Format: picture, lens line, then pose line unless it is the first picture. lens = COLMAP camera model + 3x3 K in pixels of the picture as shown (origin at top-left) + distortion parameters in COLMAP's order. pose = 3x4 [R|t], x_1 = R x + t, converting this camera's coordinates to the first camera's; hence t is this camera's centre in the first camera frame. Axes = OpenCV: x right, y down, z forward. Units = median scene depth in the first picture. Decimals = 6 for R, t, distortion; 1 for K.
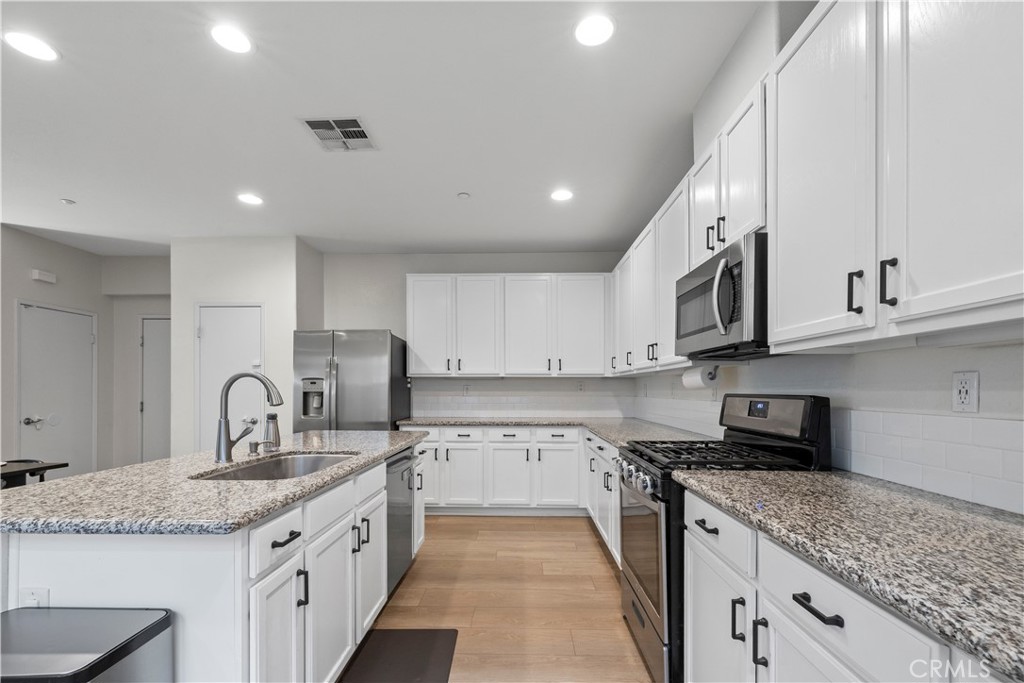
lens RADIAL K [[449.7, 0, 506.8], [0, 449.7, 390.8], [0, 0, 1]] dist [-0.001346, 0.000601]
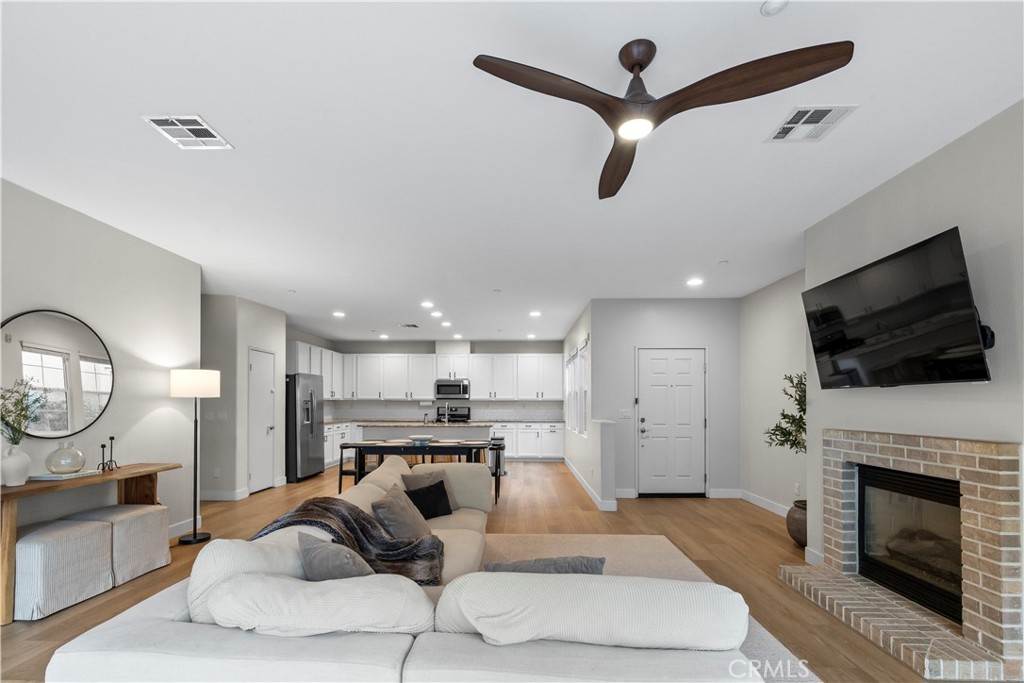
lens RADIAL K [[454.5, 0, 511.8], [0, 454.5, 397.9], [0, 0, 1]] dist [0.000705, 0.000095]
pose [[-0.015516, 0.011017, 0.999819, -2.879418], [-0.000377, 0.999939, -0.011024, -0.023977], [-0.999880, -0.000548, -0.015511, 0.268605]]
